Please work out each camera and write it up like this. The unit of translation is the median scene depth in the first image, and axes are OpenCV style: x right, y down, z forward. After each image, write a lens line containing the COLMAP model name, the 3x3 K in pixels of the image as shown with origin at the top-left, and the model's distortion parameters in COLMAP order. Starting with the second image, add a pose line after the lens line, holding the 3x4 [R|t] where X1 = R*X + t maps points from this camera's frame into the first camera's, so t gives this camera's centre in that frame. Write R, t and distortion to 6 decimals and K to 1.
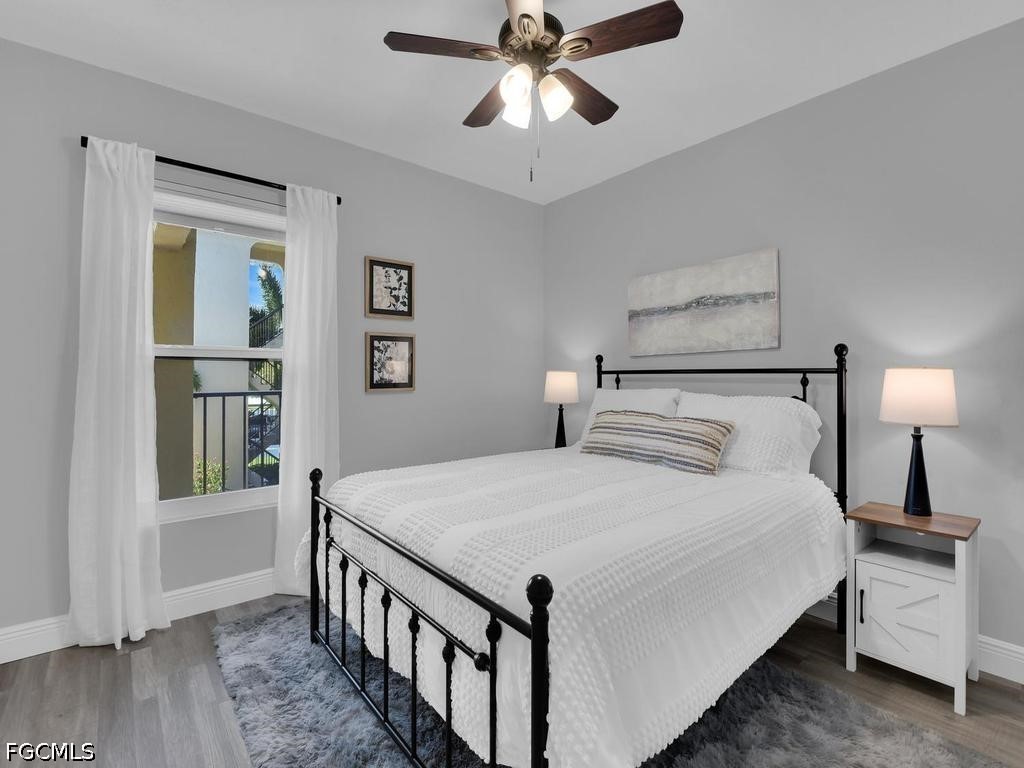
lens RADIAL K [[483.3, 0, 516.3], [0, 483.3, 375.6], [0, 0, 1]] dist [-0.008522, -0.001103]
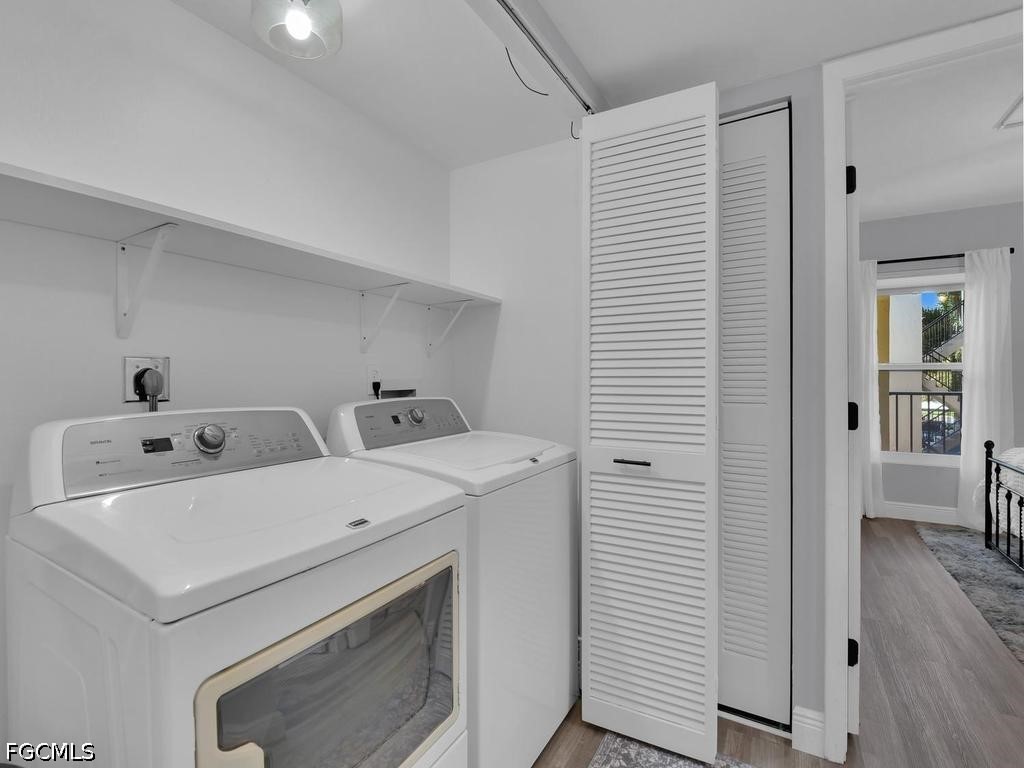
lens RADIAL K [[483.3, 0, 516.2], [0, 483.3, 376.8], [0, 0, 1]] dist [-0.008522, -0.001103]
pose [[0.361431, -0.004529, -0.932388, 0.462474], [0.005566, 0.999981, -0.002699, -0.018194], [0.932382, -0.004214, 0.361450, -0.958723]]
